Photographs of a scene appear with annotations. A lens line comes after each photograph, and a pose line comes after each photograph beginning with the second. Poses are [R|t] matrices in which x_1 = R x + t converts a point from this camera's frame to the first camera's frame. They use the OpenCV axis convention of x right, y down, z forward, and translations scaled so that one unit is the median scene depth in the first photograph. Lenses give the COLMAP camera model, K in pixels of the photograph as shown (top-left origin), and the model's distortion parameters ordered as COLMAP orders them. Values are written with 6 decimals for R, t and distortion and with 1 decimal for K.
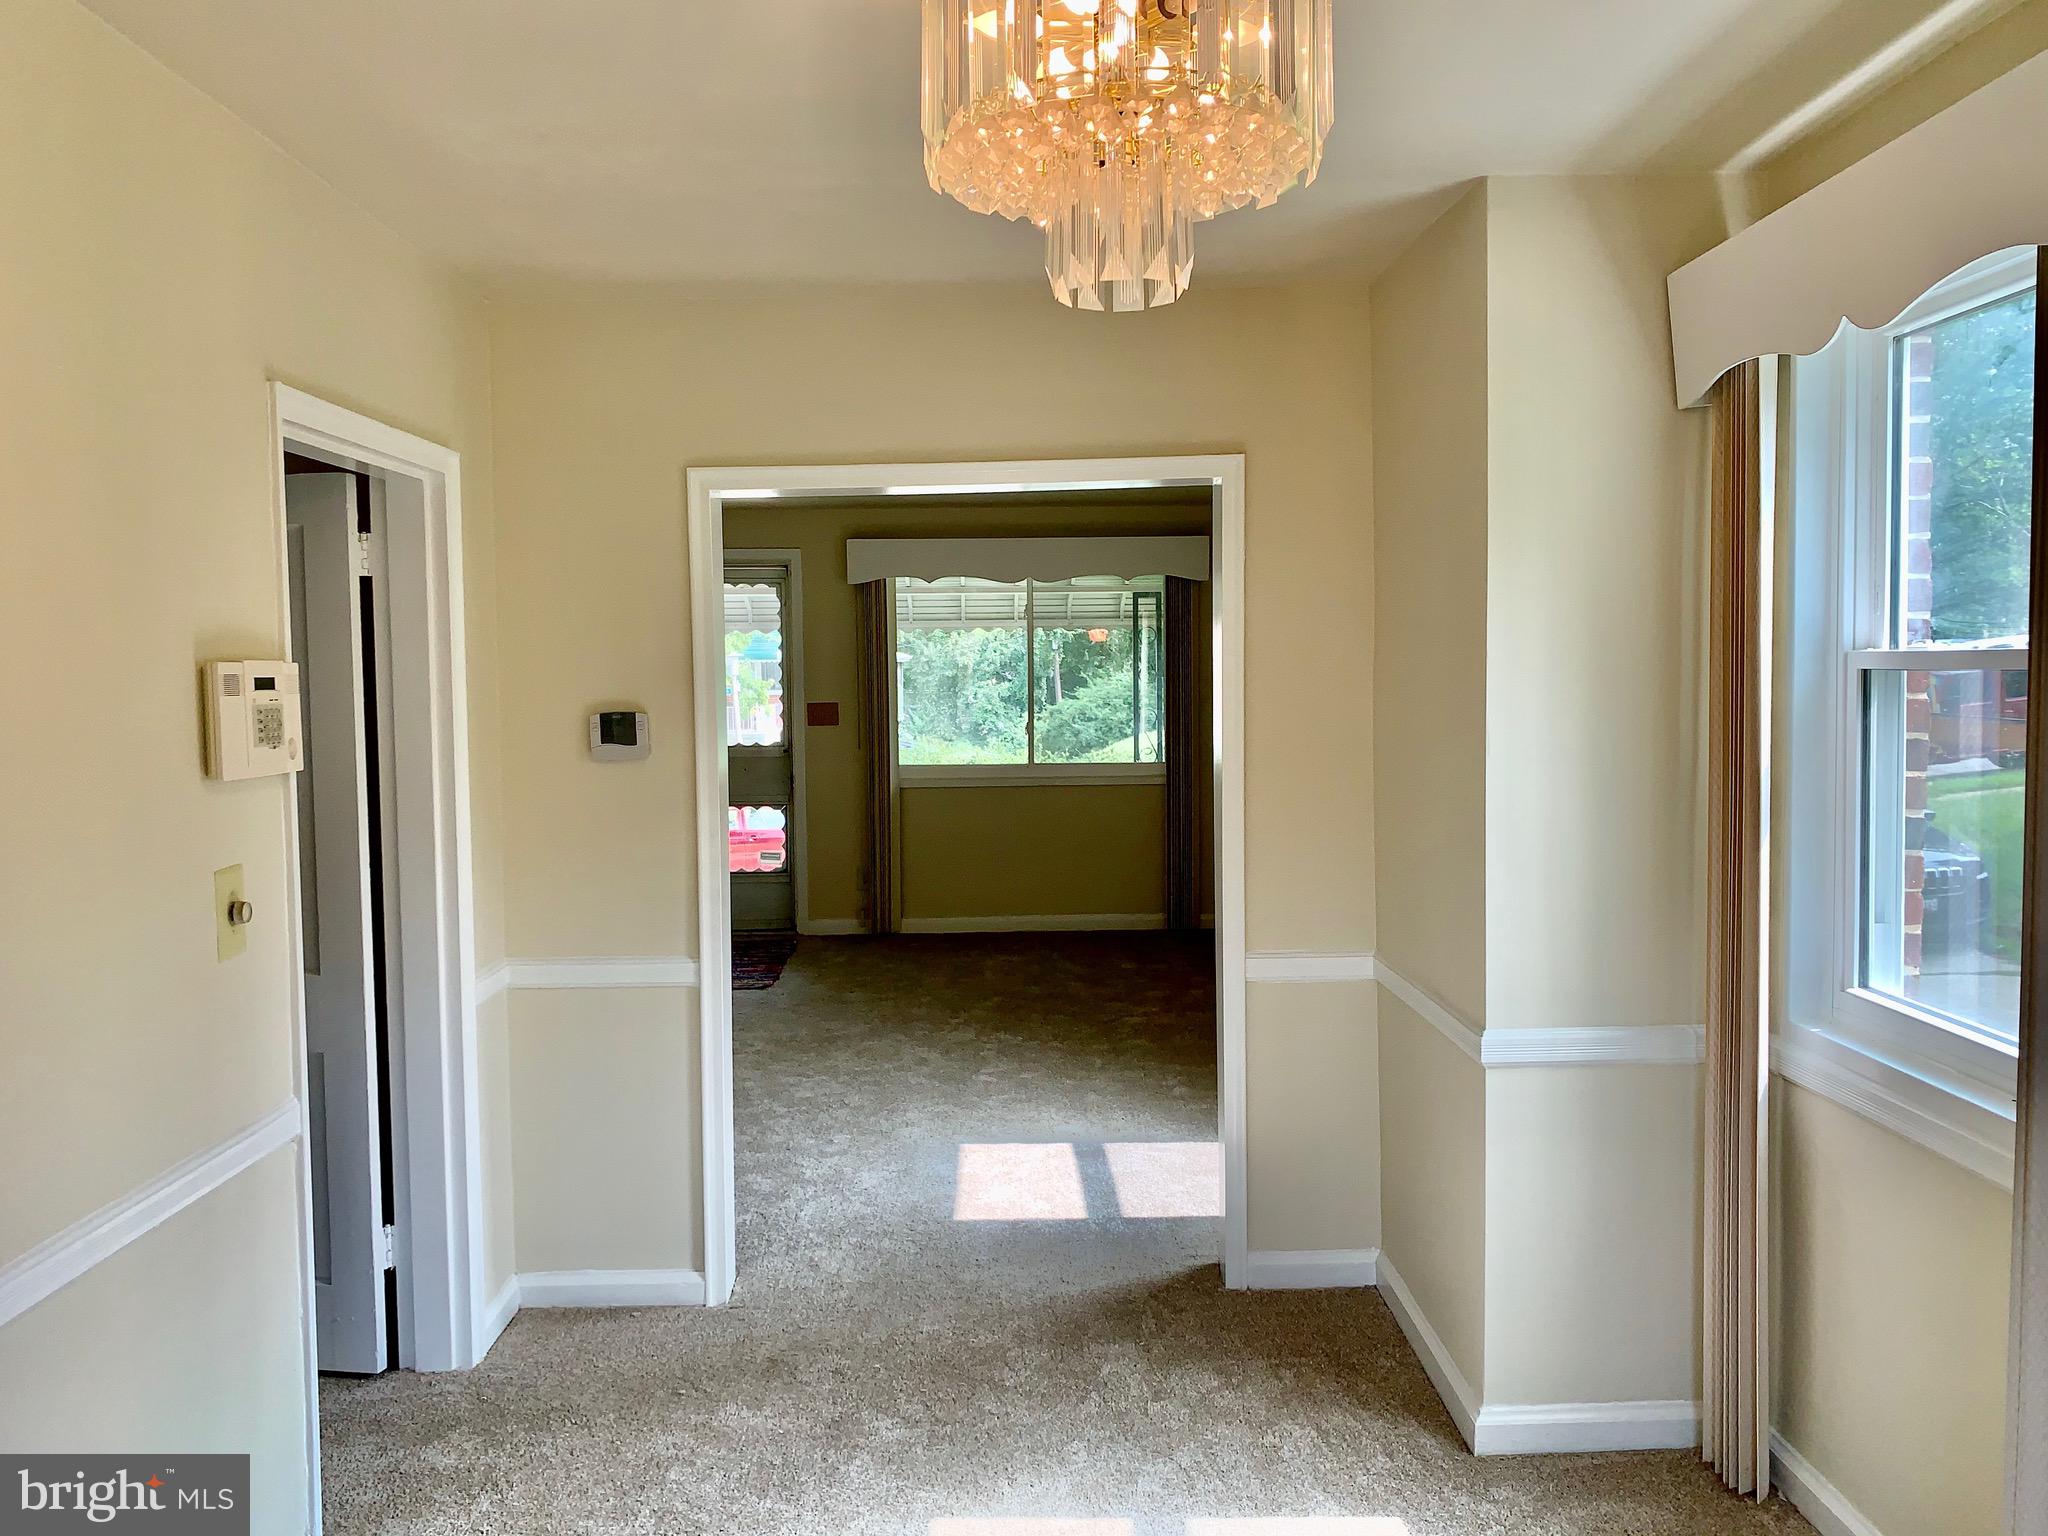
lens RADIAL K [[1570.7, 0, 1031.3], [0, 1570.7, 761.0], [0, 0, 1]] dist [0.023804, -0.023676]
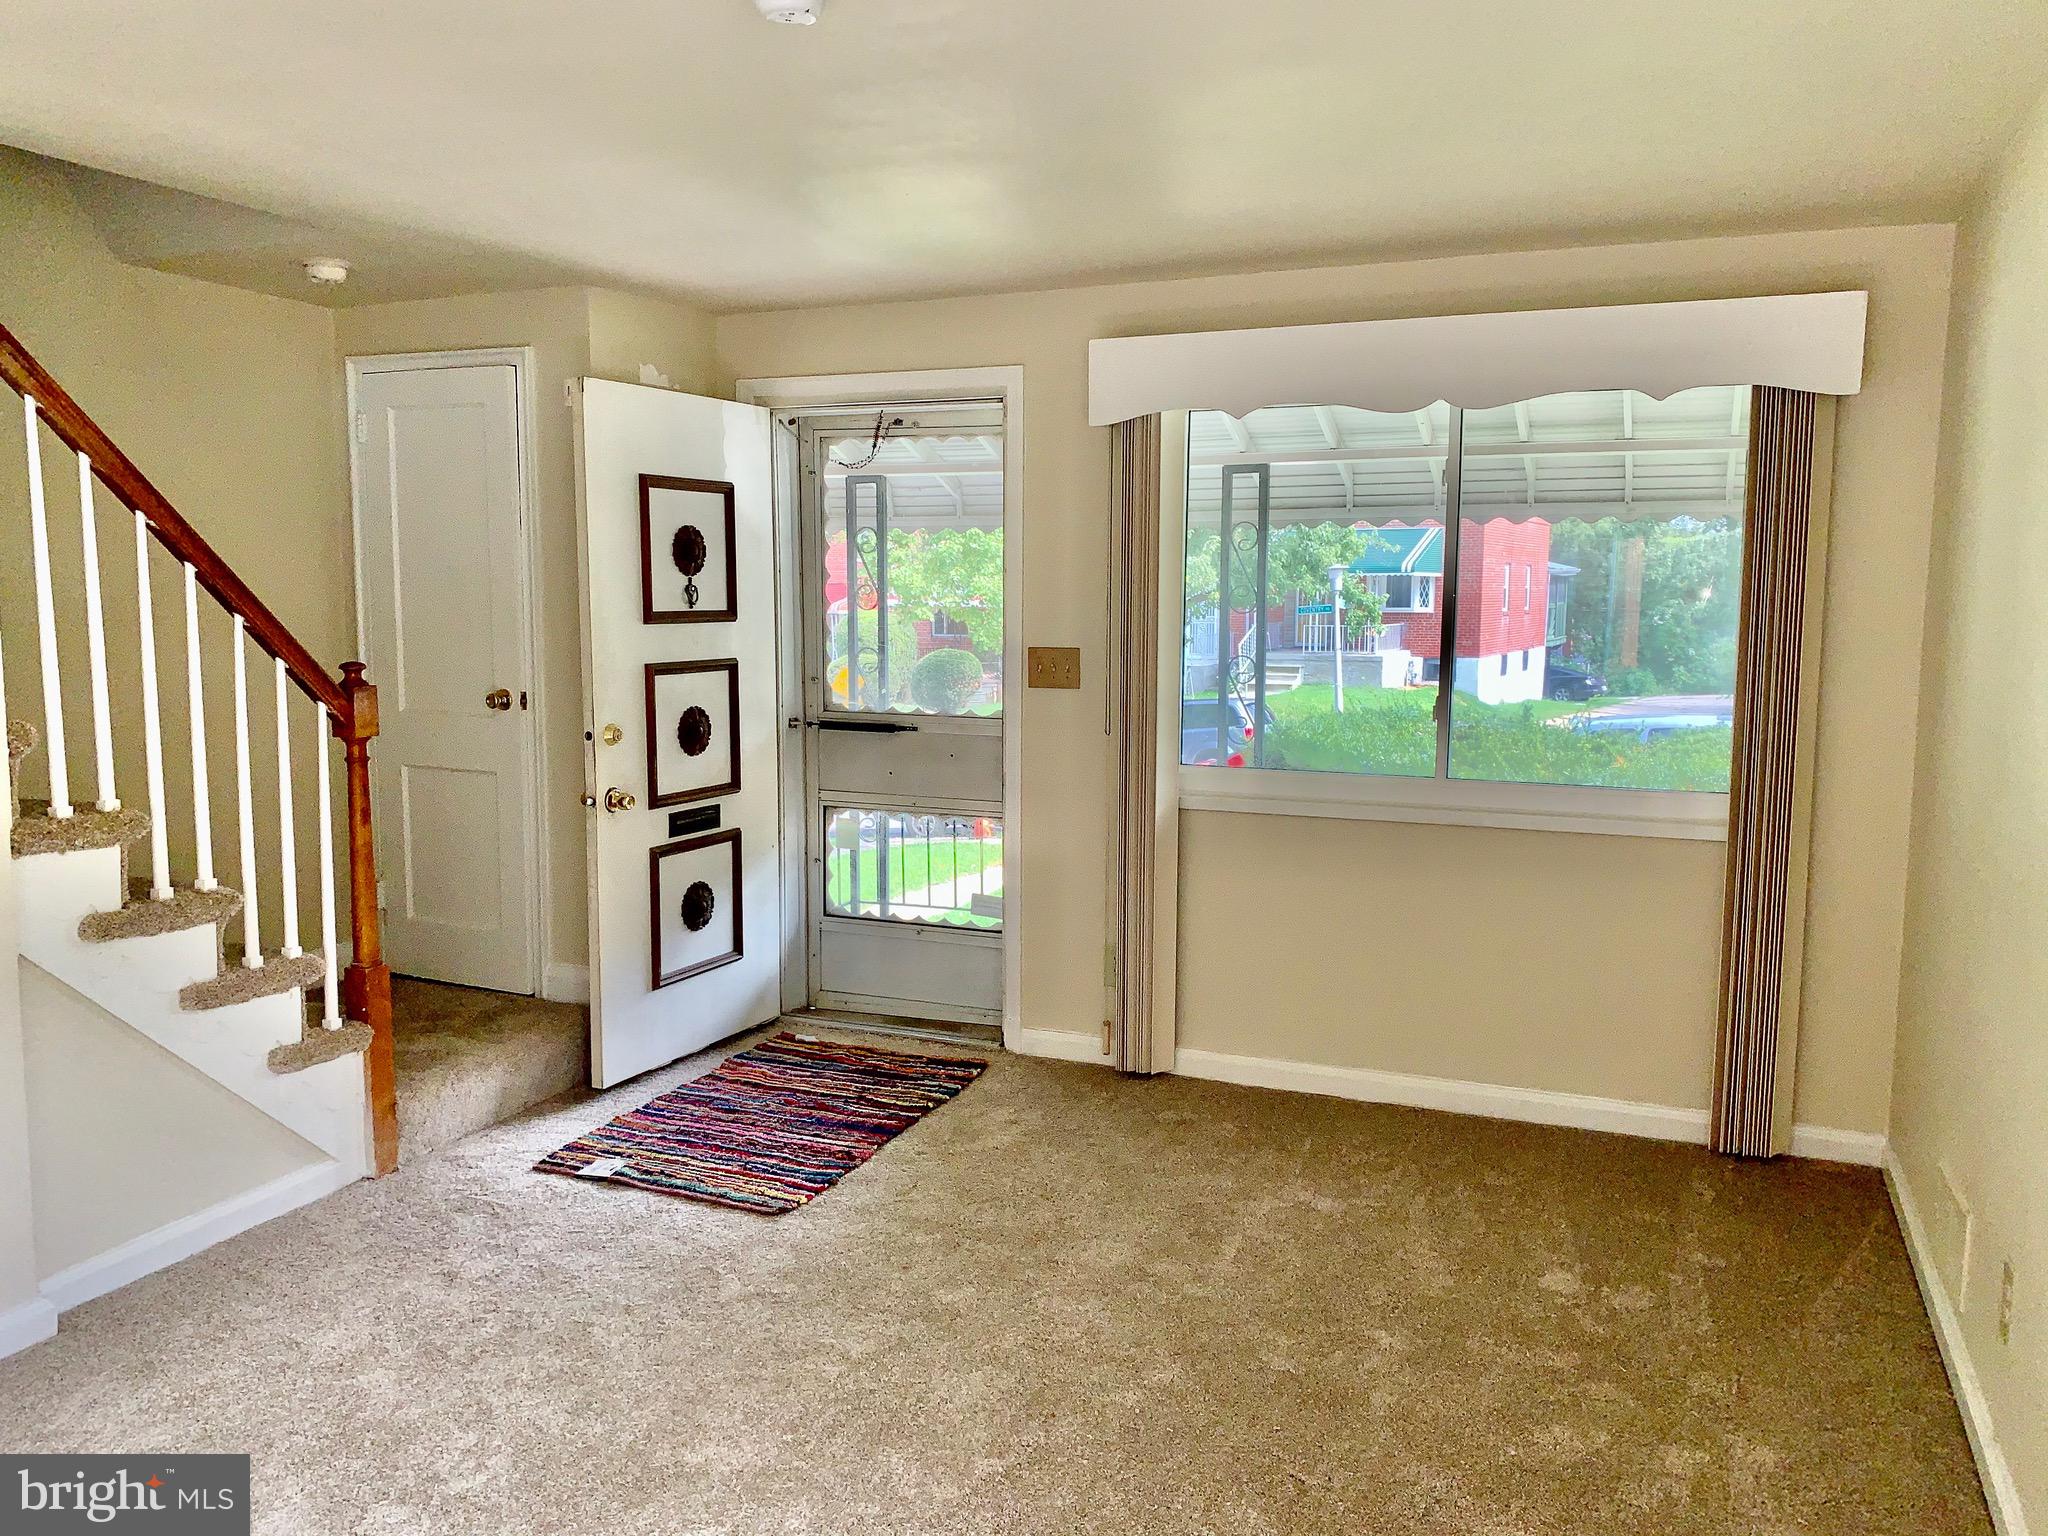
lens RADIAL K [[1570.7, 0, 1015.8], [0, 1570.7, 772.1], [0, 0, 1]] dist [0.023804, -0.023676]
pose [[0.905068, 0.064162, -0.420398, 0.089649], [-0.037947, 0.996794, 0.070439, -0.031183], [0.423570, -0.047799, 0.904602, 0.492538]]
